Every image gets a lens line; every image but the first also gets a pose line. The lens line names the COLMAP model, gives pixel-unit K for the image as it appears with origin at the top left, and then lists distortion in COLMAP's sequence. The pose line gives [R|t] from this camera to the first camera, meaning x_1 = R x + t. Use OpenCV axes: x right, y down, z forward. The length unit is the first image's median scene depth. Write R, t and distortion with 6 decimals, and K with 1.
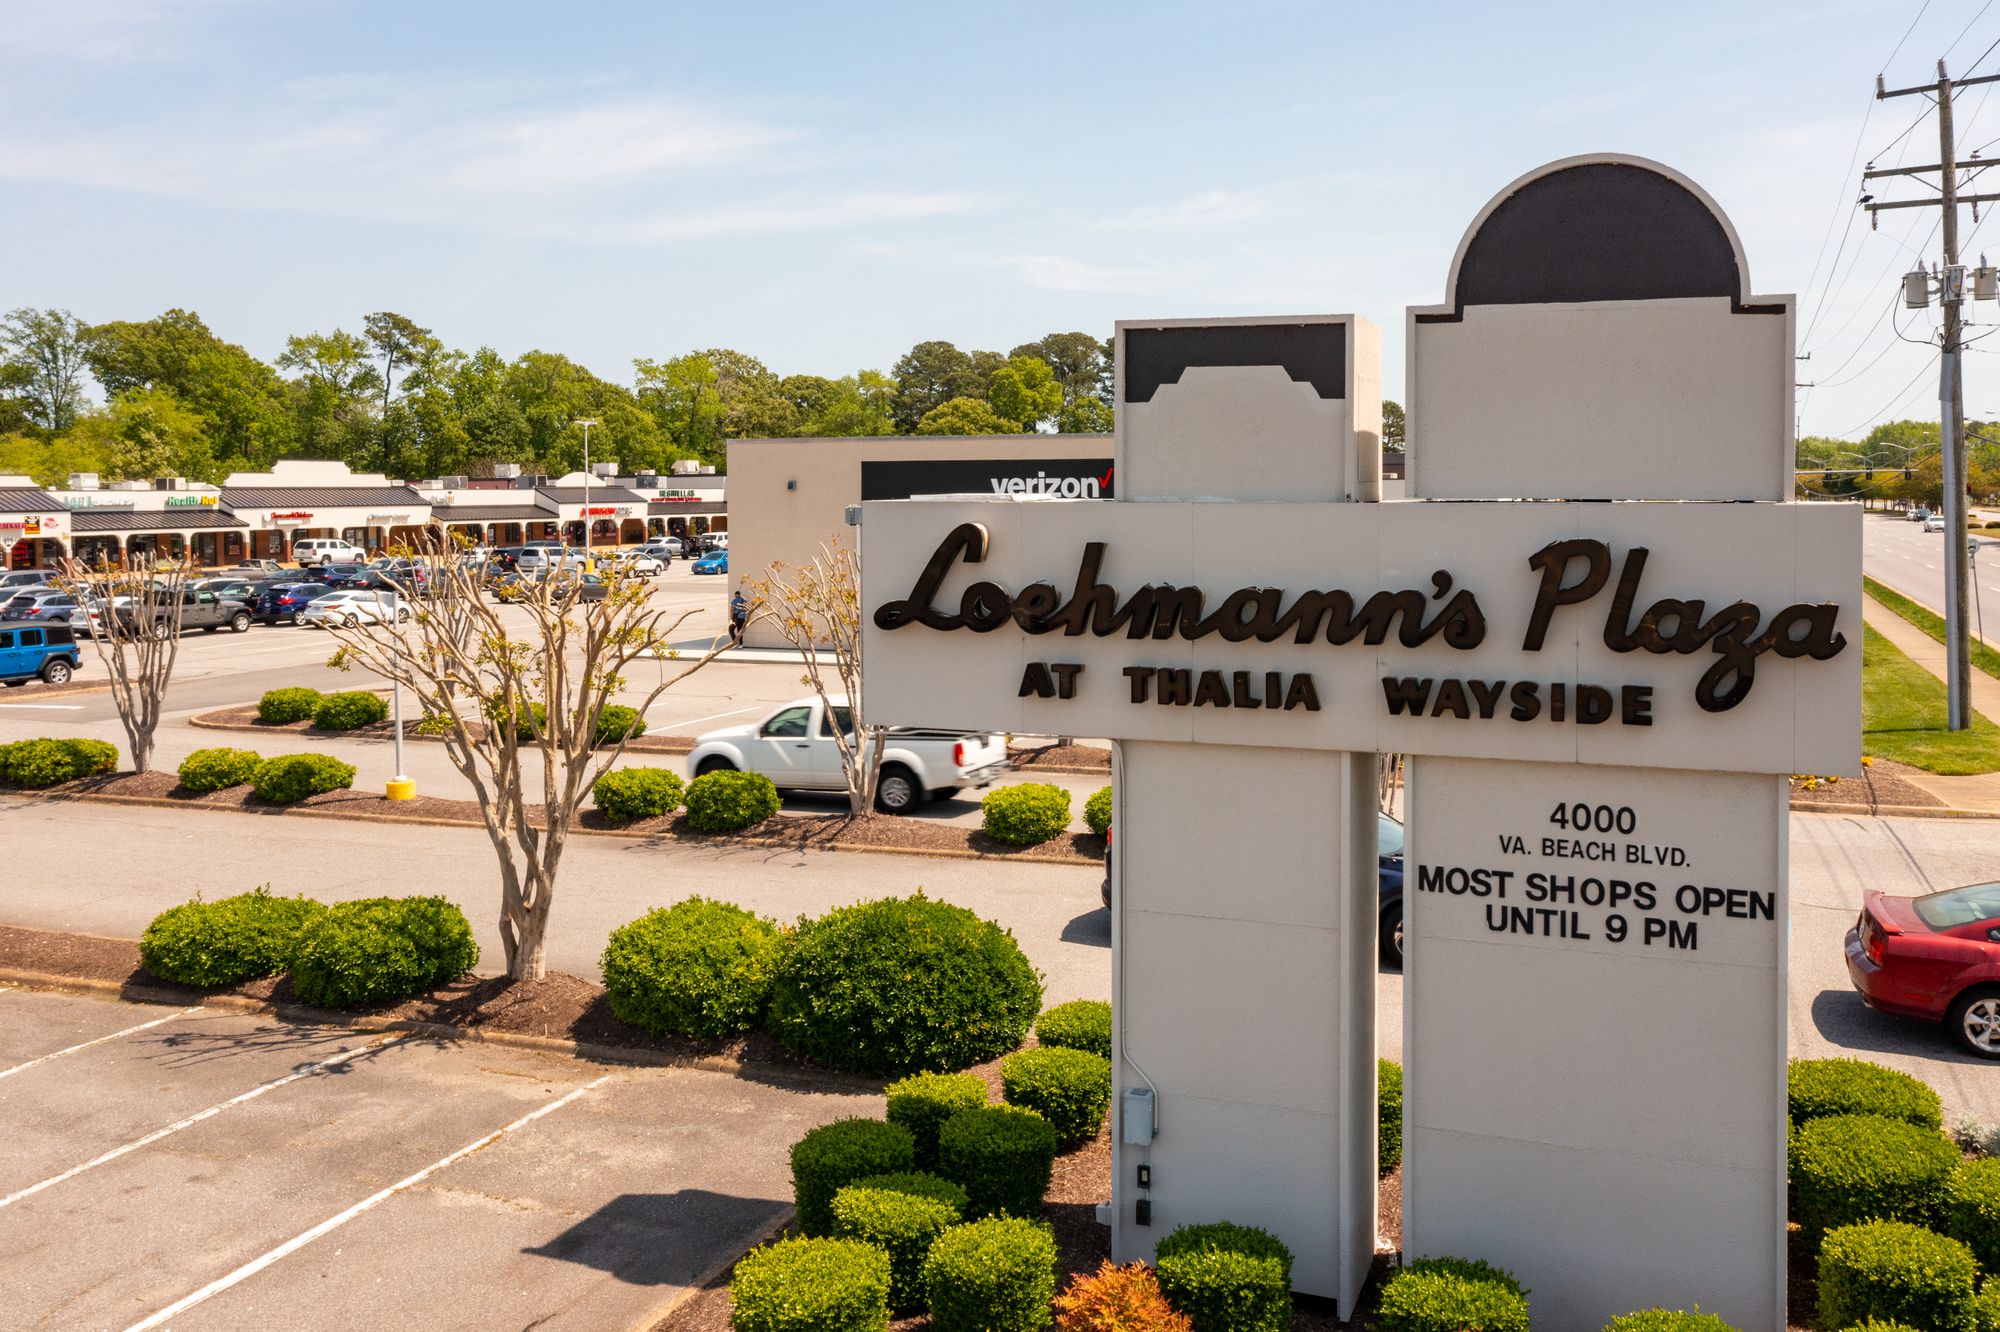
lens RADIAL K [[1621.0, 0, 1000.0], [0, 1621.0, 666.0], [0, 0, 1]] dist [0.028988, 0.000639]
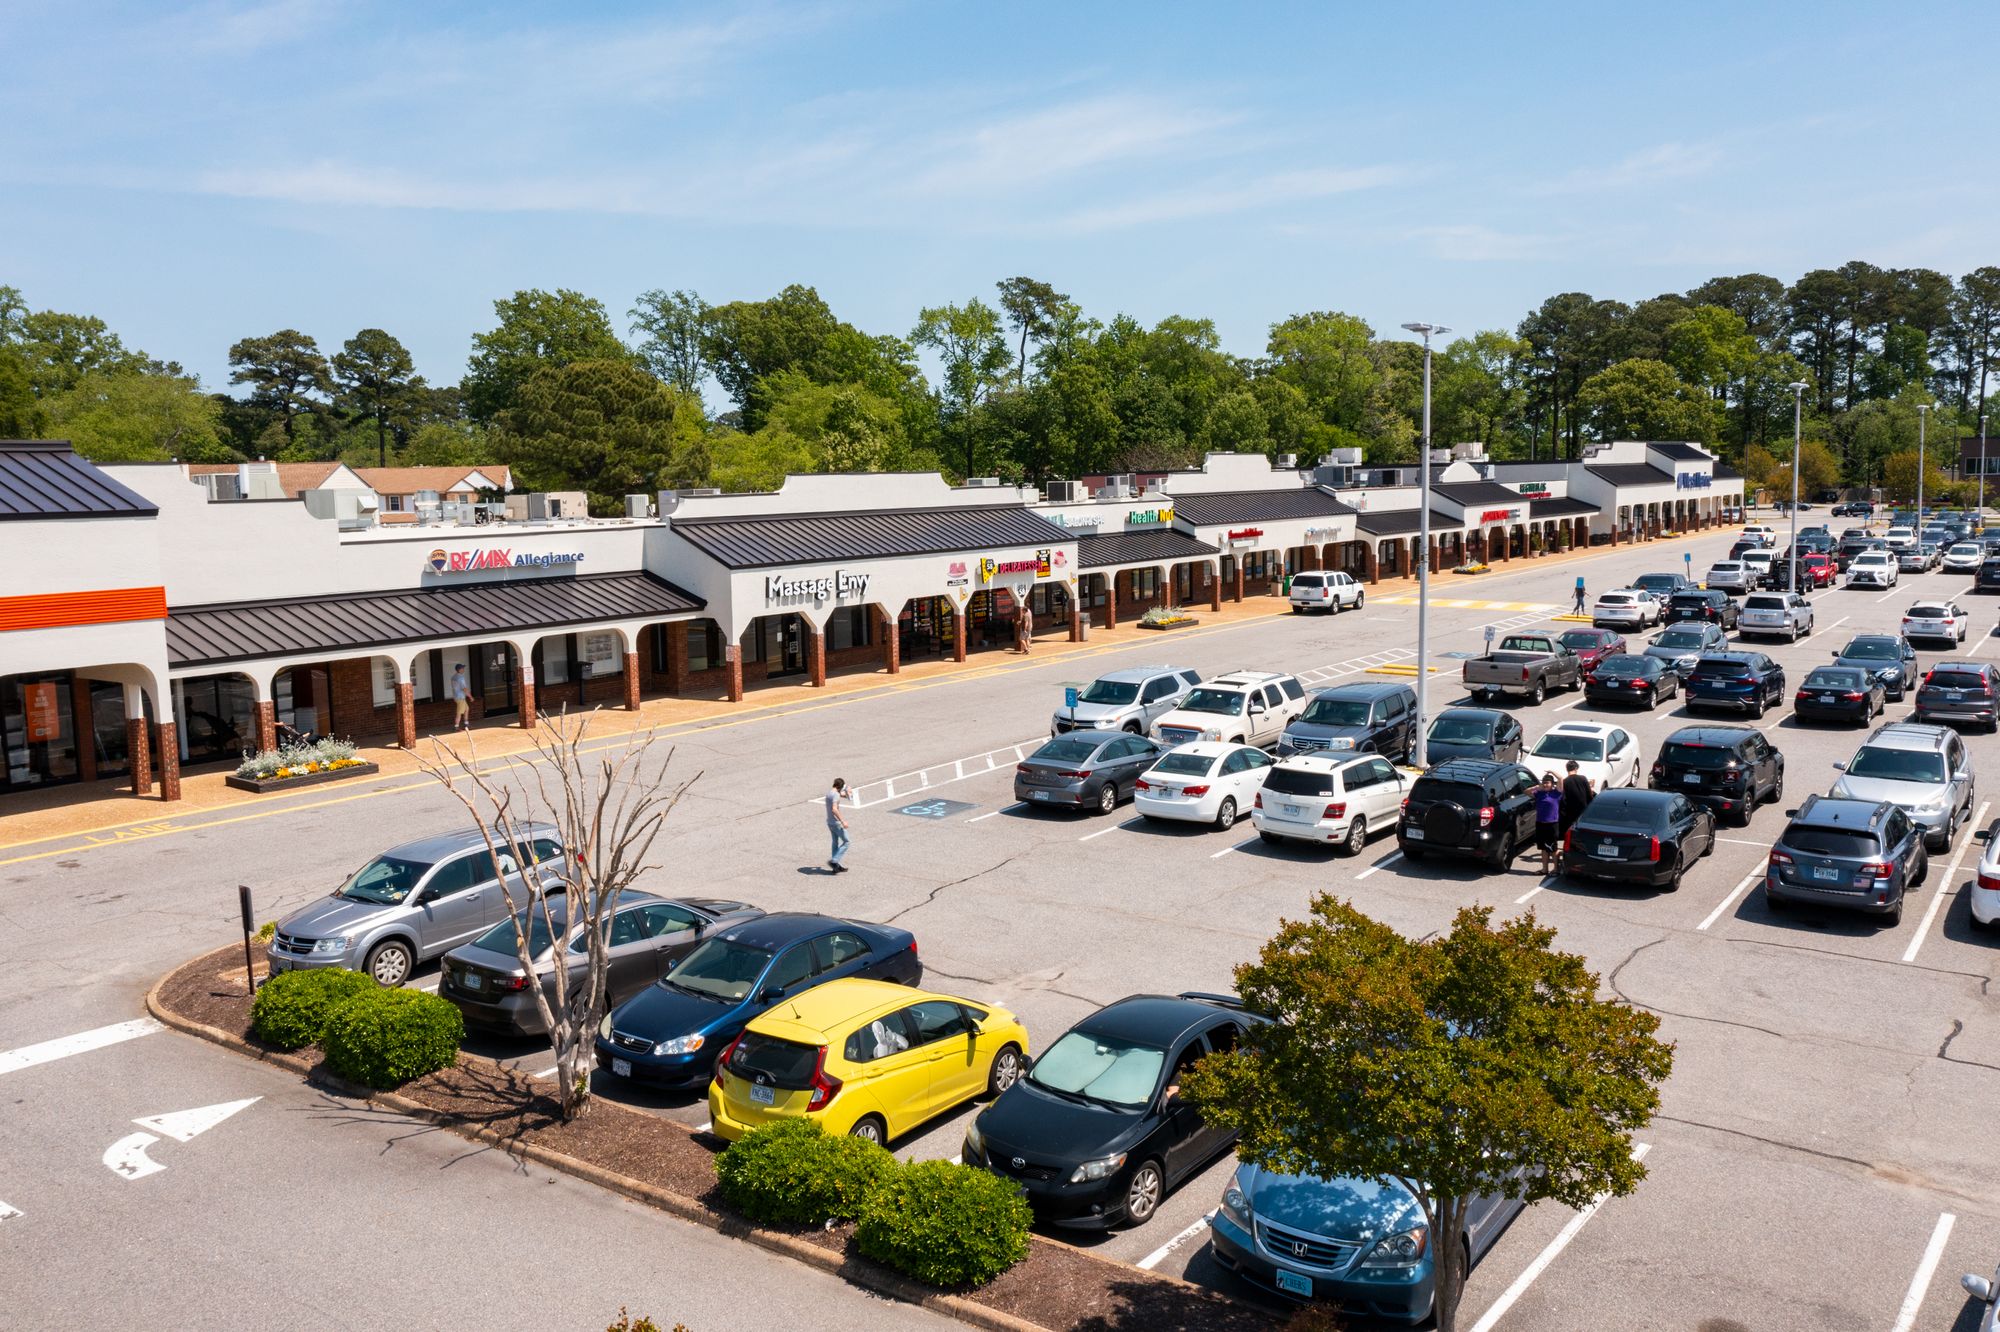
lens RADIAL K [[1609.3, 0, 946.2], [0, 1609.3, 660.6], [0, 0, 1]] dist [-0.009248, -0.001065]
pose [[0.970137, 0.014219, -0.242141, -0.210119], [-0.011720, 0.999862, 0.011757, -0.024288], [0.242275, -0.008568, 0.970170, 0.165968]]
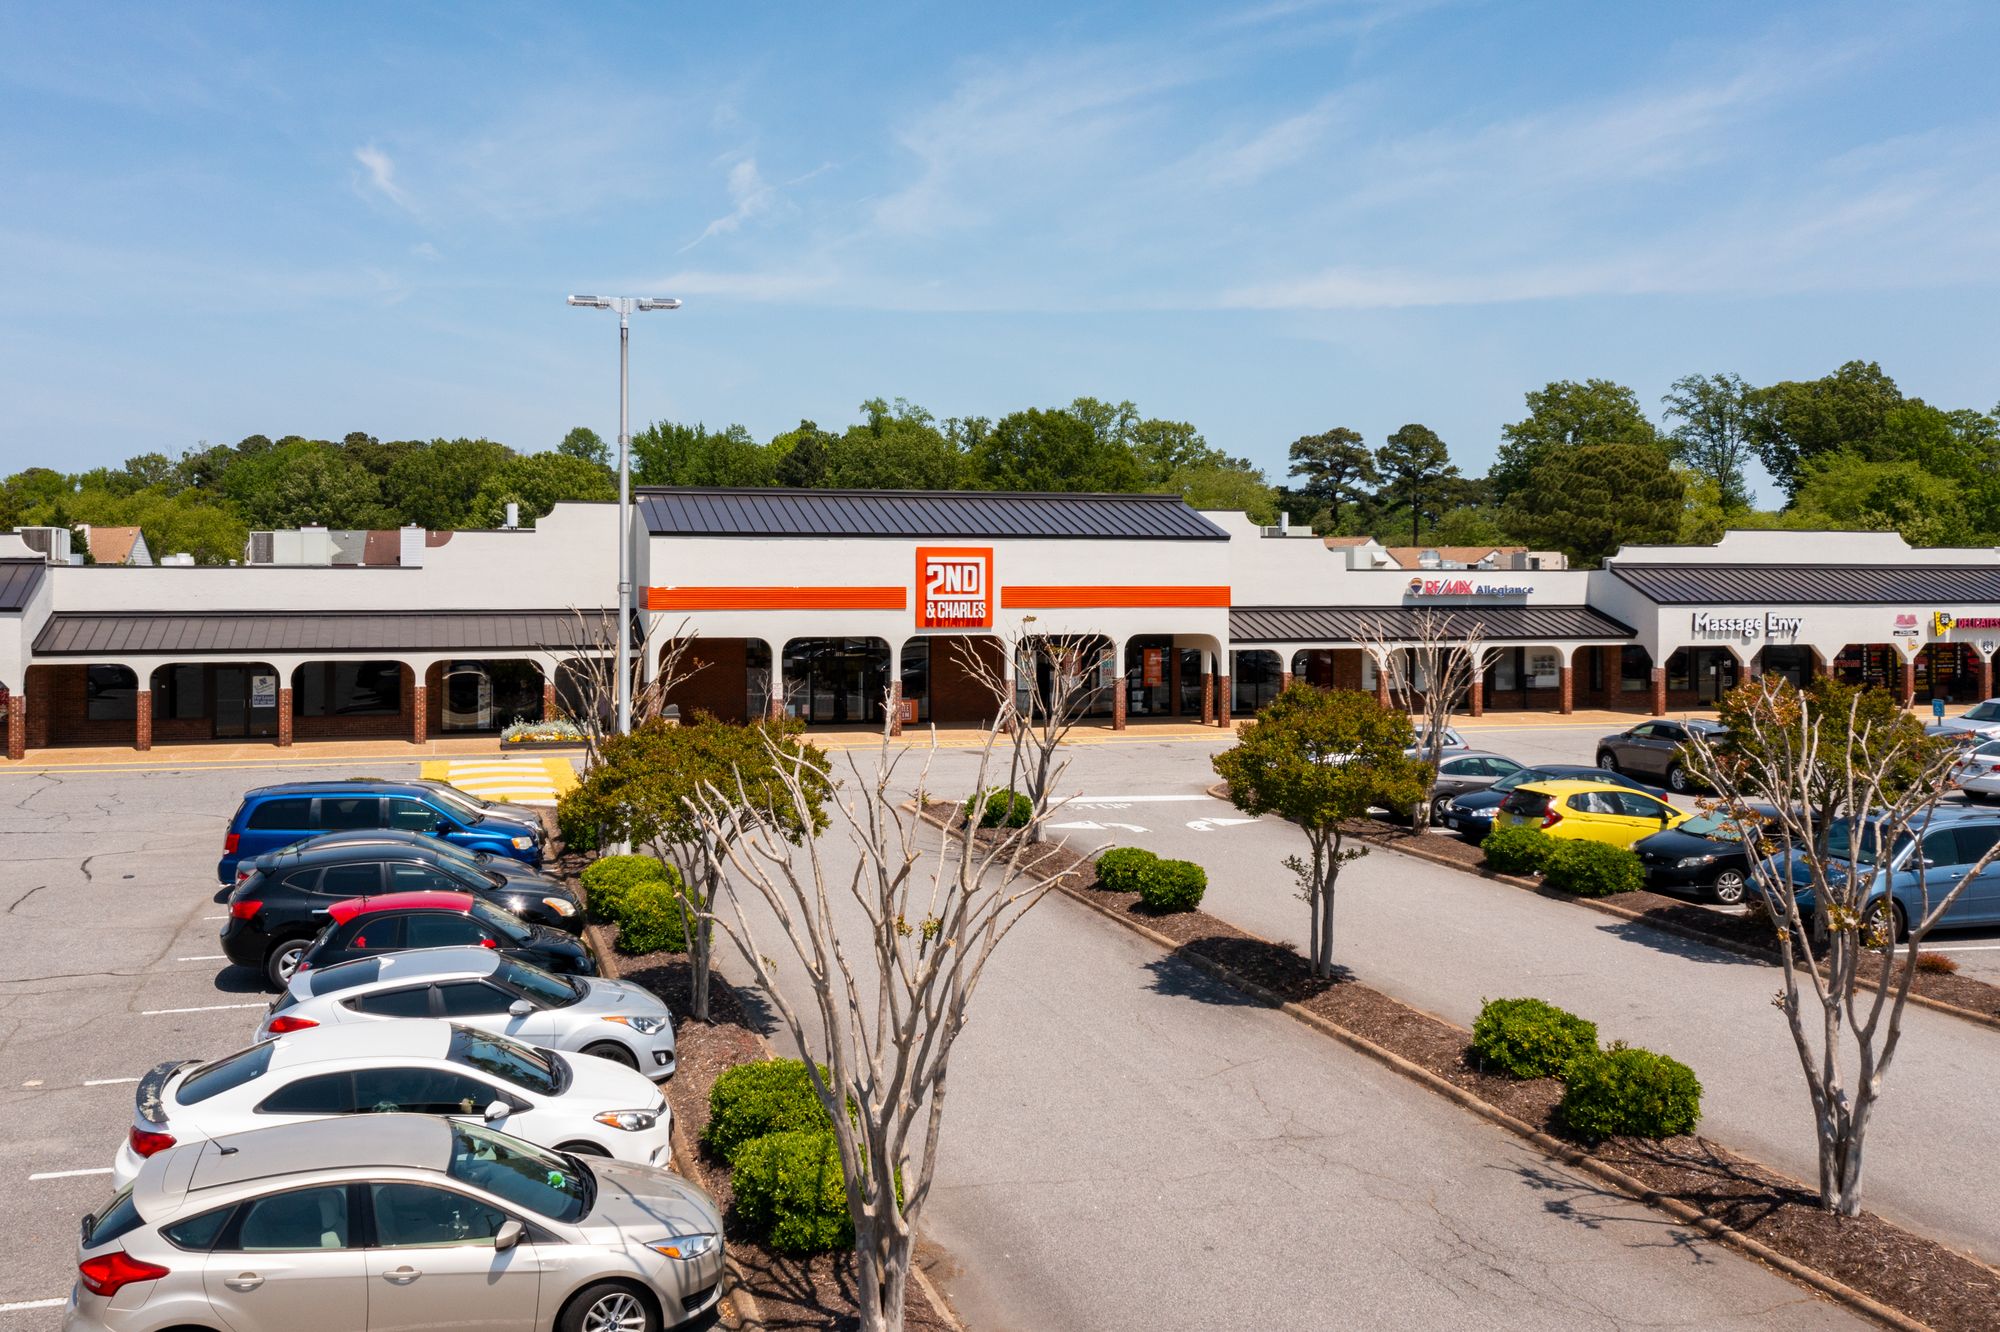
lens RADIAL K [[1609.3, 0, 946.2], [0, 1609.3, 660.6], [0, 0, 1]] dist [-0.009248, -0.001065]
pose [[0.645675, 0.040671, -0.762529, -0.169938], [-0.081626, 0.996535, -0.015964, -0.012094], [0.759238, 0.072549, 0.646757, 0.117578]]
